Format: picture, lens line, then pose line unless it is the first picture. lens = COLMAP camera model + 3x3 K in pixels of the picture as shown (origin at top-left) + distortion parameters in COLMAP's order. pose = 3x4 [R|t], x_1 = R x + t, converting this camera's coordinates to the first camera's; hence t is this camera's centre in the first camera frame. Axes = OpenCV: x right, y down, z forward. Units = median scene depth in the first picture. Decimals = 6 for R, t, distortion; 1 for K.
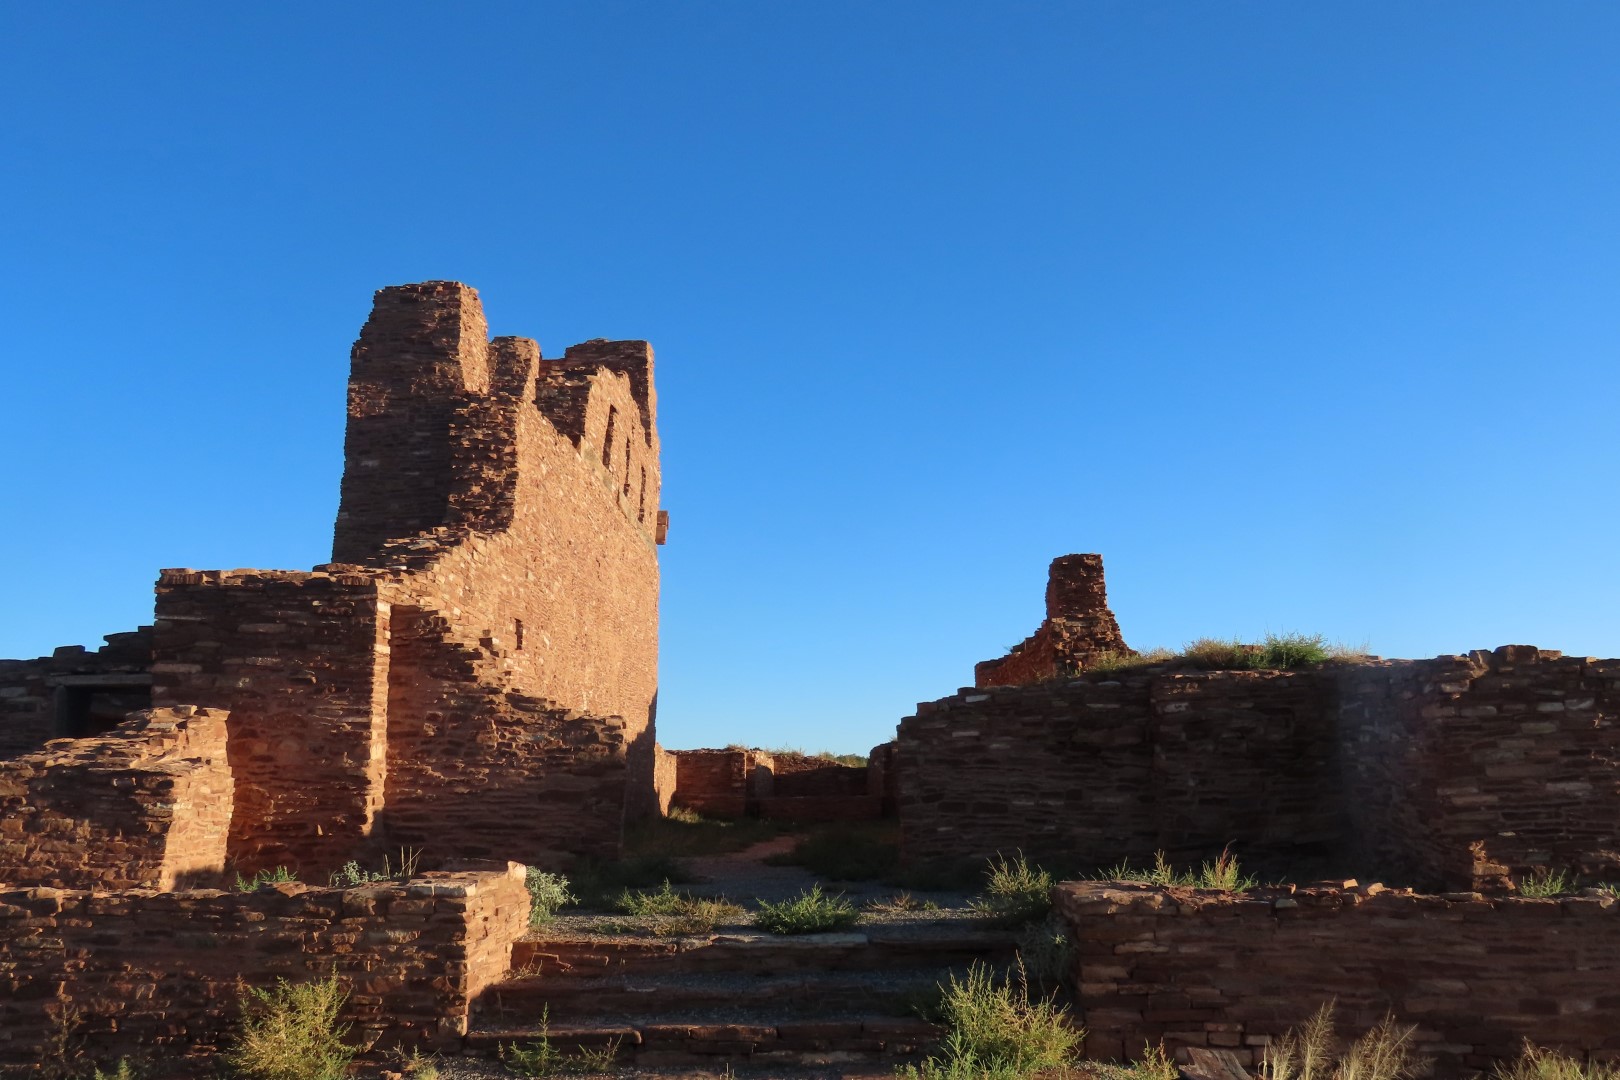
lens RADIAL K [[1504.5, 0, 810.0], [0, 1504.5, 540.0], [0, 0, 1]] dist [-0.039843, 0.011016]
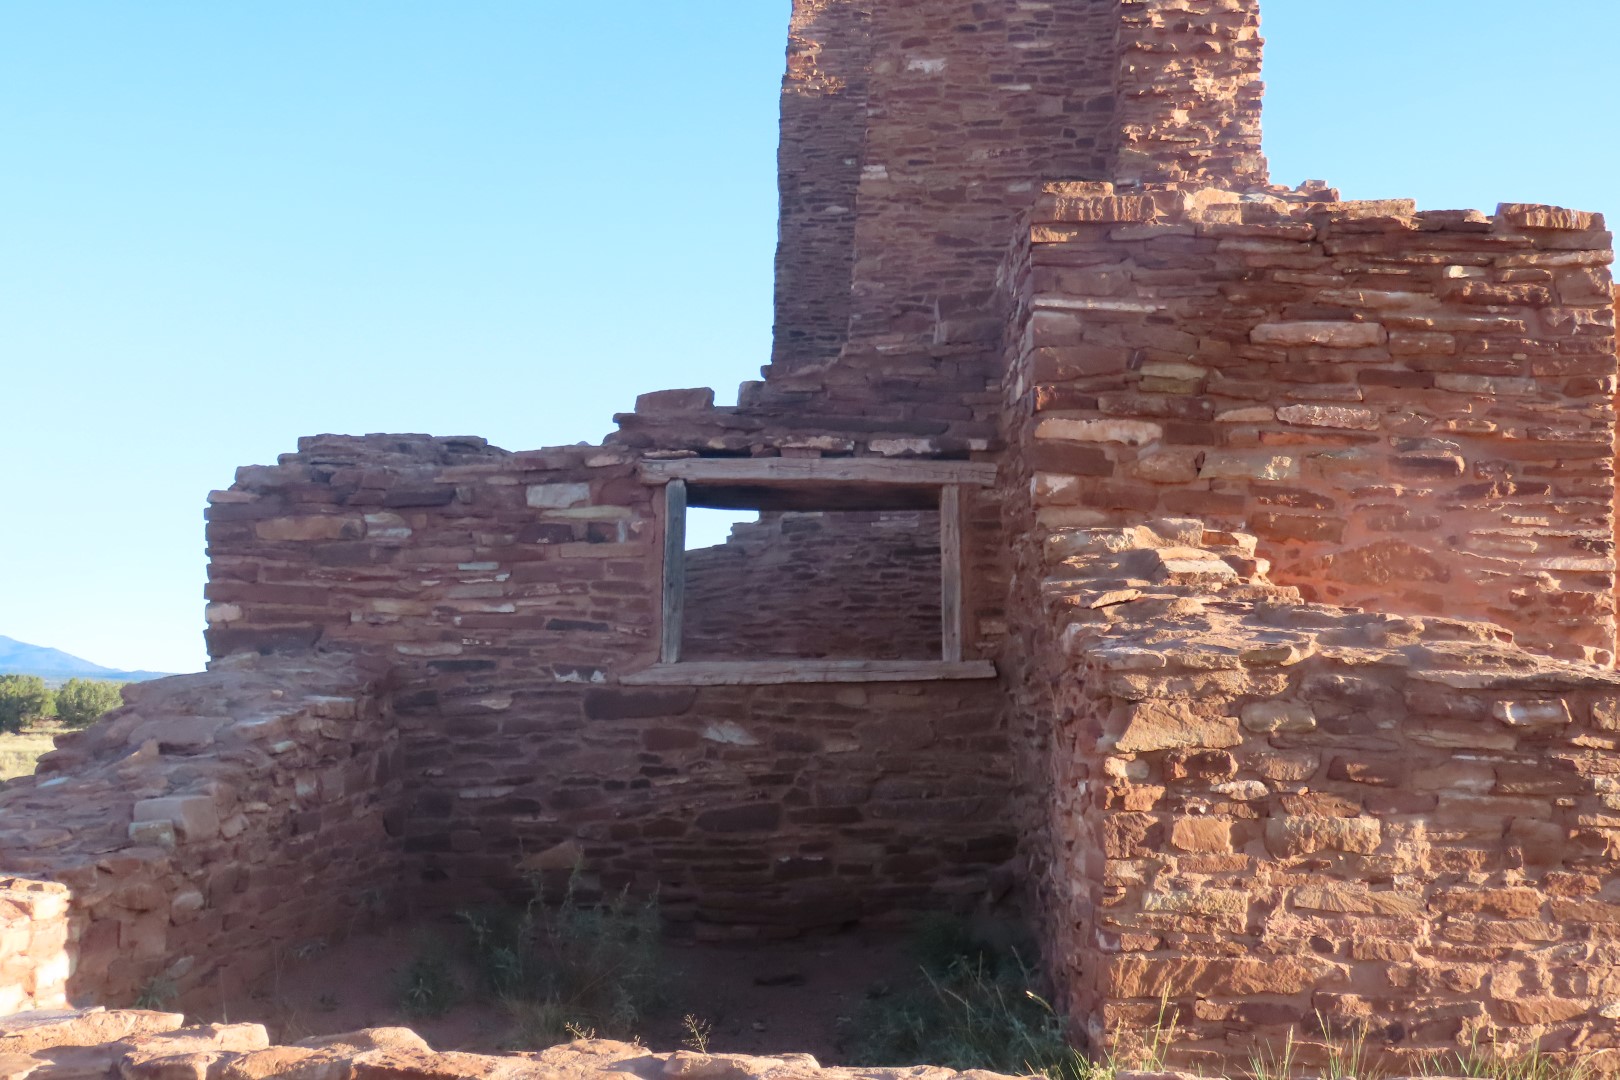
lens RADIAL K [[2314.5, 0, 810.0], [0, 2314.5, 540.0], [0, 0, 1]] dist [-0.008237, -0.022778]
pose [[0.999532, 0.016757, -0.025608, -0.485430], [-0.014651, 0.996661, 0.080331, 0.066410], [0.026868, -0.079918, 0.996439, 0.377531]]
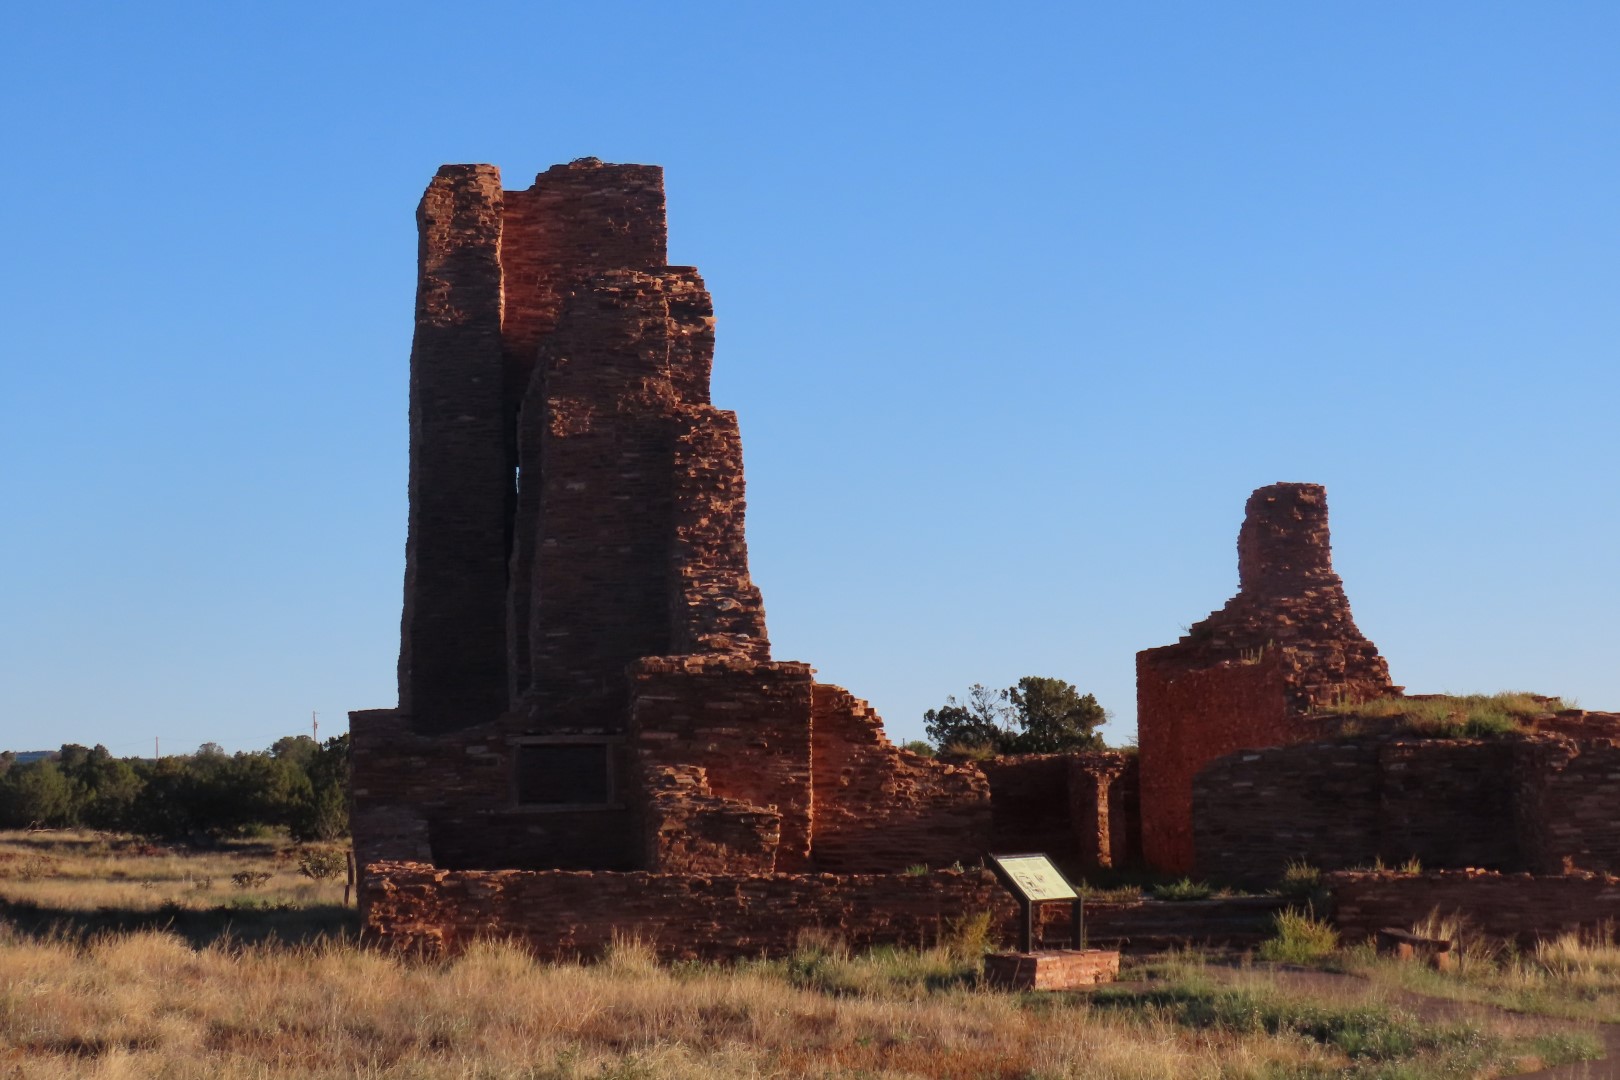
lens RADIAL K [[5632.2, 0, 810.0], [0, 5632.2, 540.0], [0, 0, 1]] dist [0.083463, -1.380934]
pose [[0.993630, 0.005825, 0.112545, -0.855081], [-0.017943, 0.994102, 0.106959, -0.624542], [-0.111258, -0.108297, 0.987873, -3.937904]]
